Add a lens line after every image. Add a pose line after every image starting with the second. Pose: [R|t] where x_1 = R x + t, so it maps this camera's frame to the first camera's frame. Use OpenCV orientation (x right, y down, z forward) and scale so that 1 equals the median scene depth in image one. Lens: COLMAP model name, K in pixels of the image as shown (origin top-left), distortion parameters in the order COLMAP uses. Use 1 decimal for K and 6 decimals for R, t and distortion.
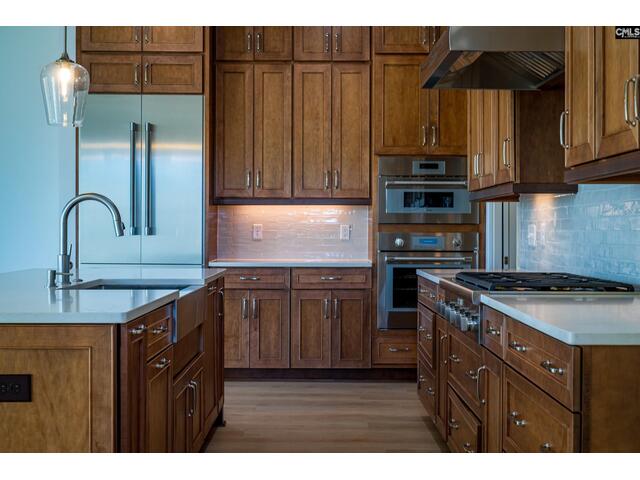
lens RADIAL K [[898.3, 0, 320.3], [0, 898.3, 239.7], [0, 0, 1]] dist [-0.010561, 0.000000]
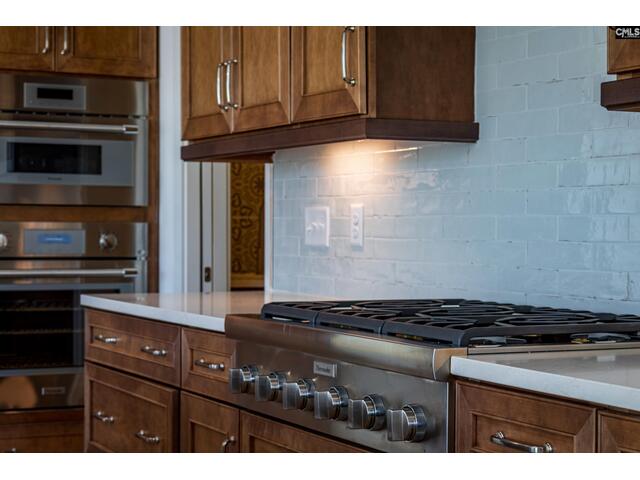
lens RADIAL K [[1407.3, 0, 319.9], [0, 1407.3, 239.0], [0, 0, 1]] dist [-0.050917, 0.000000]
pose [[0.906735, 0.000250, 0.421702, -0.085928], [-0.000108, 1.000000, -0.000360, 0.002181], [-0.421702, 0.000281, 0.906735, 0.210919]]
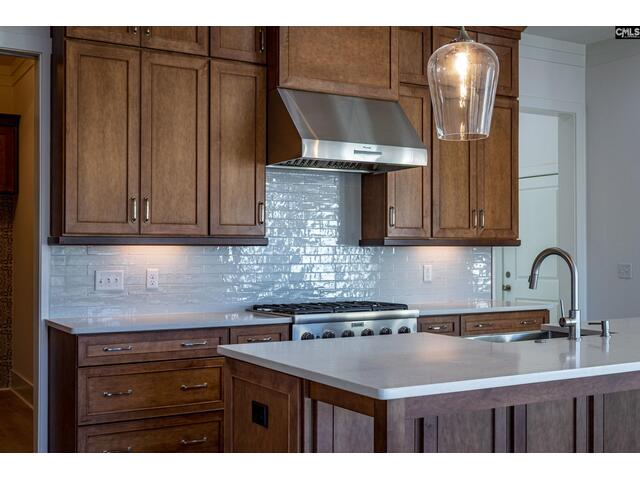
lens RADIAL K [[829.8, 0, 320.2], [0, 829.8, 241.4], [0, 0, 1]] dist [-0.013307, 0.000000]
pose [[-0.477133, 0.014522, 0.878711, -0.525802], [0.008286, 0.999893, -0.012025, -0.024697], [-0.878792, 0.001544, -0.477203, 0.902564]]
